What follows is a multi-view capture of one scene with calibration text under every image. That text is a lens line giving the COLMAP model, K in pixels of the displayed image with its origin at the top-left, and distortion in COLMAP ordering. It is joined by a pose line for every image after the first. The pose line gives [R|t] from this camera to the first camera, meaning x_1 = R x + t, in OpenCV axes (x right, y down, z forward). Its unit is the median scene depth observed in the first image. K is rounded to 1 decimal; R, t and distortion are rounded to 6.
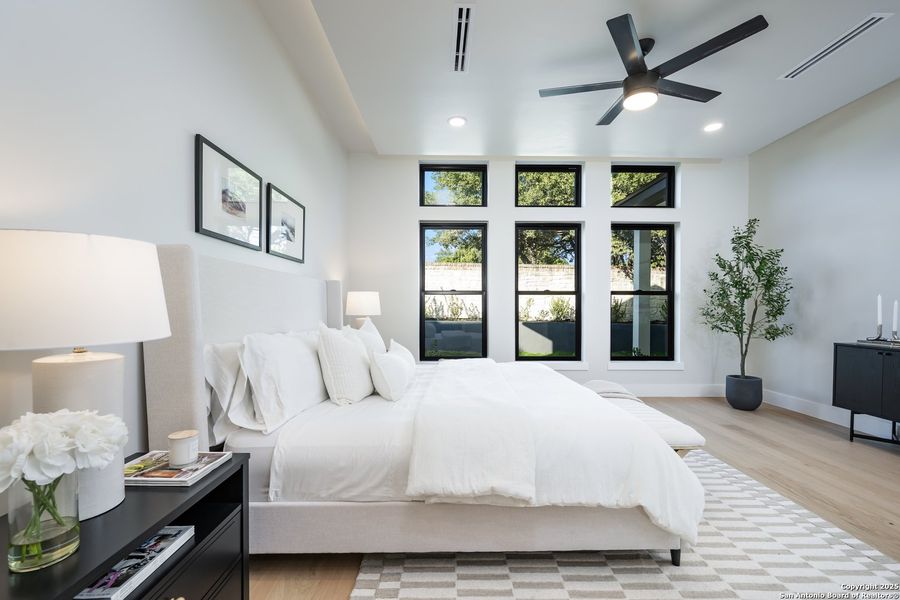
lens RADIAL K [[373.6, 0, 461.2], [0, 373.6, 319.4], [0, 0, 1]] dist [-0.000768, -0.000377]
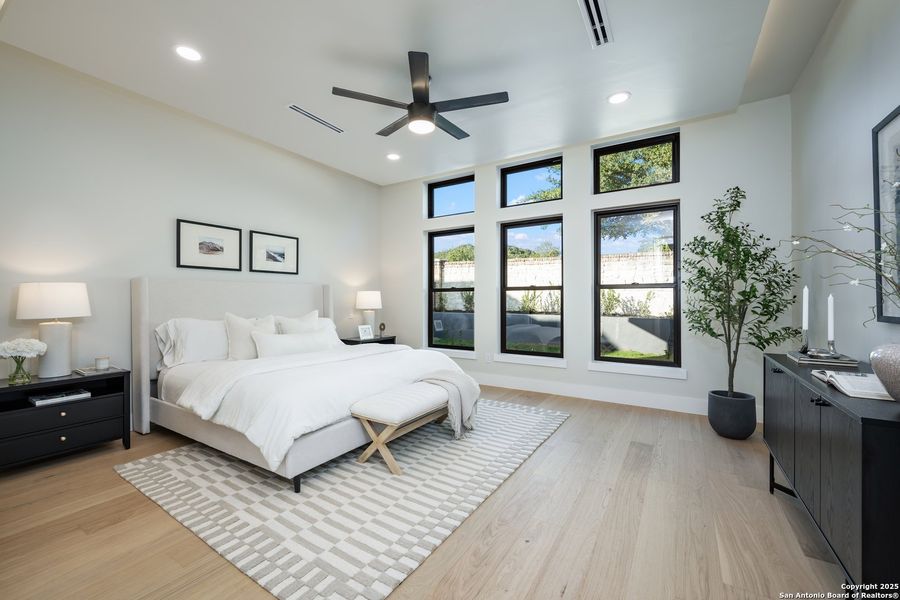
lens RADIAL K [[373.6, 0, 459.0], [0, 373.6, 309.0], [0, 0, 1]] dist [-0.000768, -0.000377]
pose [[0.840302, 0.008742, -0.542048, 0.623084], [-0.013878, 0.999889, -0.005387, -0.007520], [0.541941, 0.012049, 0.840330, 0.052586]]
